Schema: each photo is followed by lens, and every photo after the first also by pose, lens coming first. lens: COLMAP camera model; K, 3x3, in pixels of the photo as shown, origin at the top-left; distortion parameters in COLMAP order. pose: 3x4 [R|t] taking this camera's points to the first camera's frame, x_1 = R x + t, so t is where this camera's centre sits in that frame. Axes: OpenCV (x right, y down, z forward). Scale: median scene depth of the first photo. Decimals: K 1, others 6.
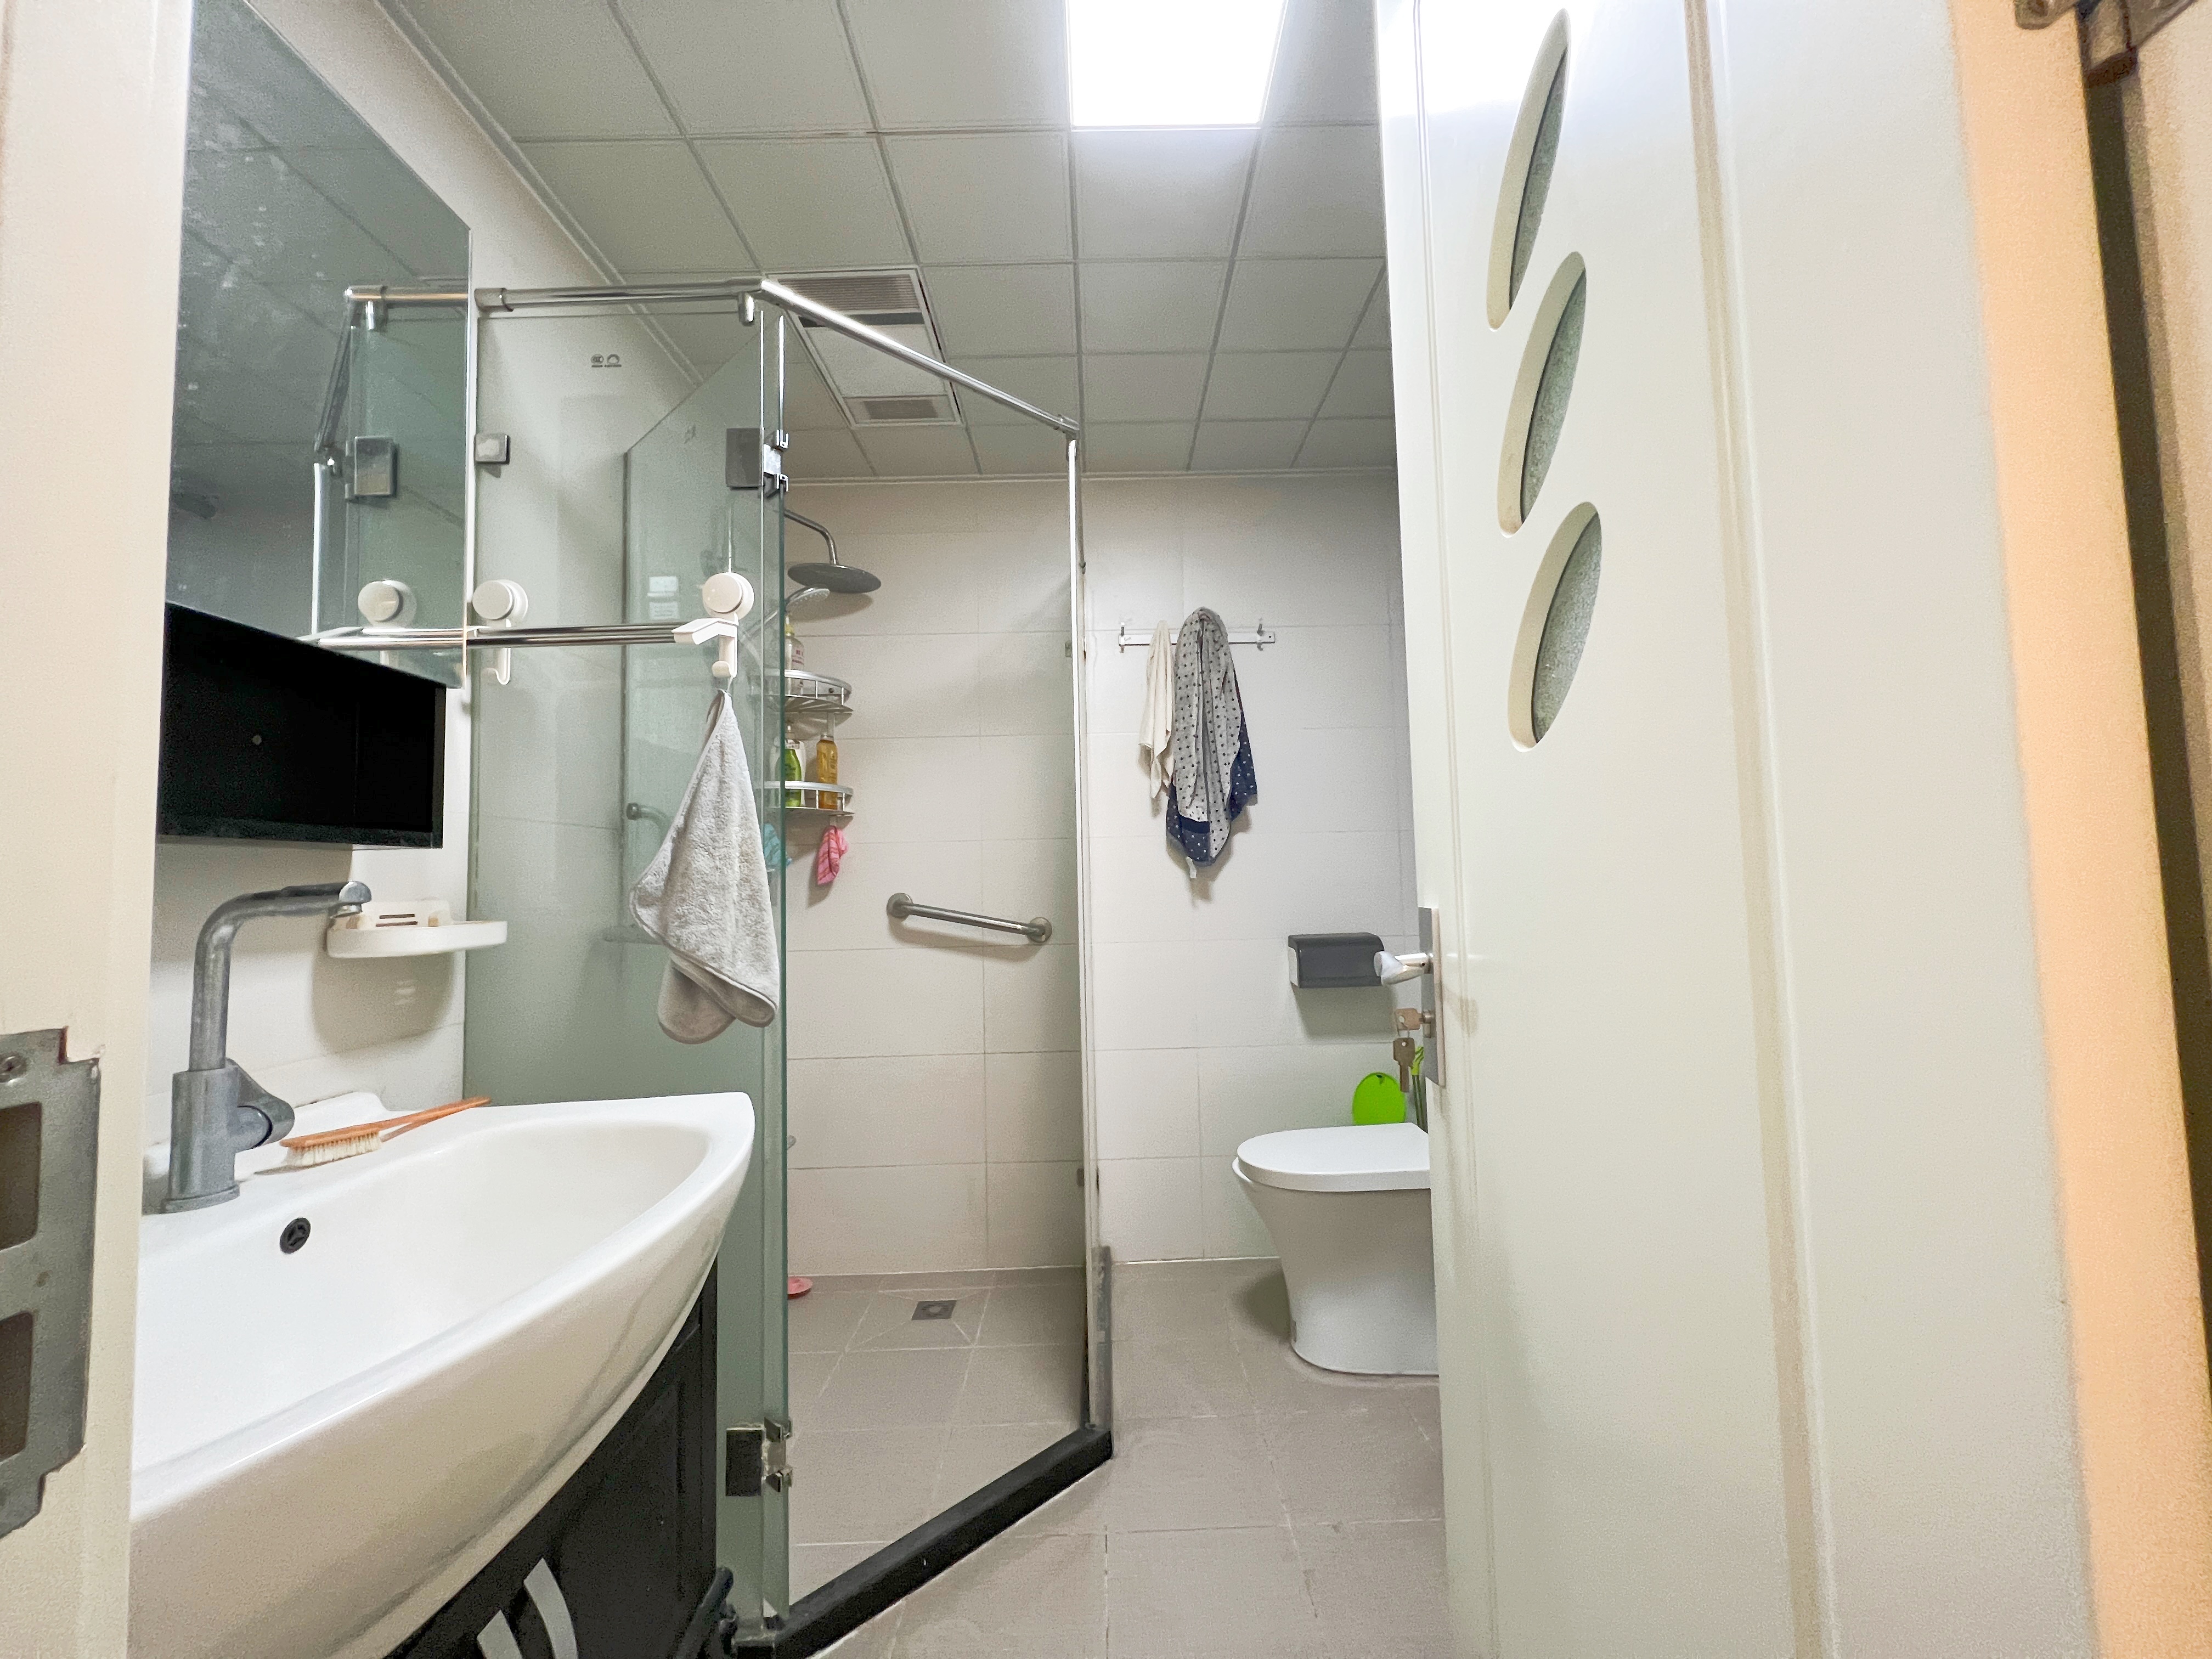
lens RADIAL K [[878.3, 0, 1106.0], [0, 878.3, 827.3], [0, 0, 1]] dist [-0.000185, 0.000114]
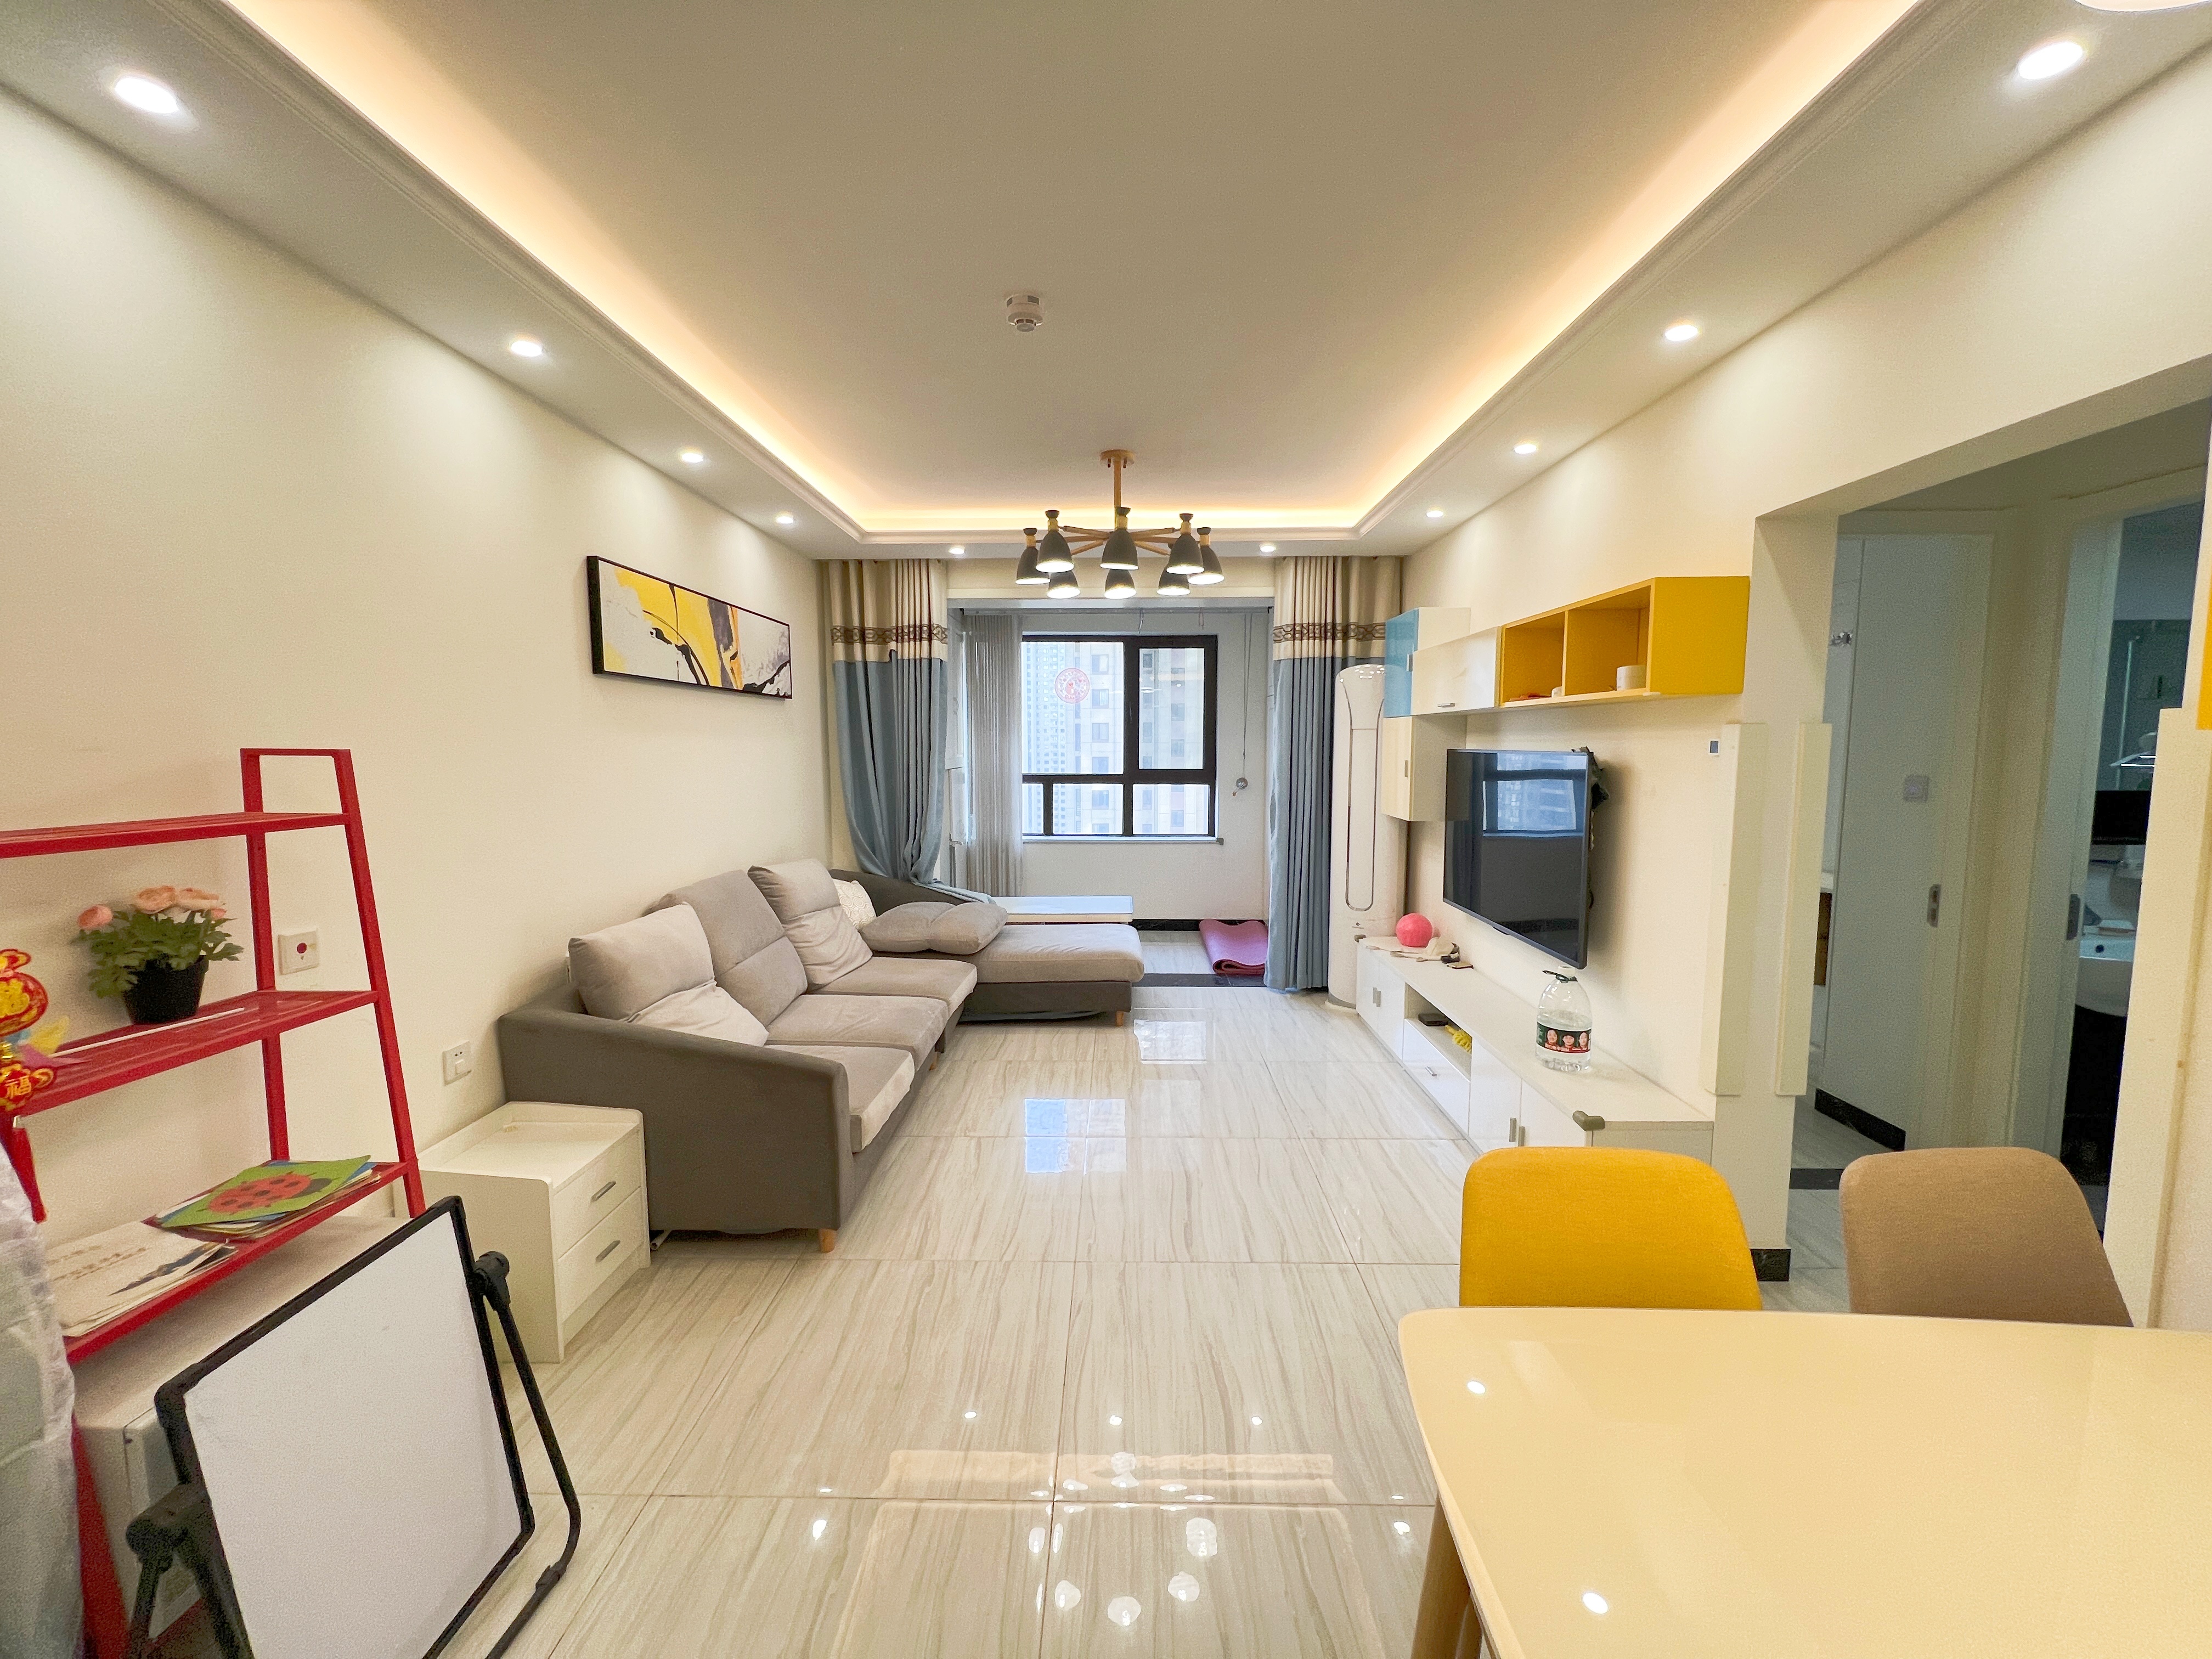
lens RADIAL K [[878.3, 0, 1110.0], [0, 878.3, 833.7], [0, 0, 1]] dist [-0.000185, 0.000114]
pose [[-0.009350, 0.124631, -0.992159, 2.842587], [0.057097, 0.990650, 0.123903, -0.762266], [0.998325, -0.055491, -0.016378, -3.203159]]
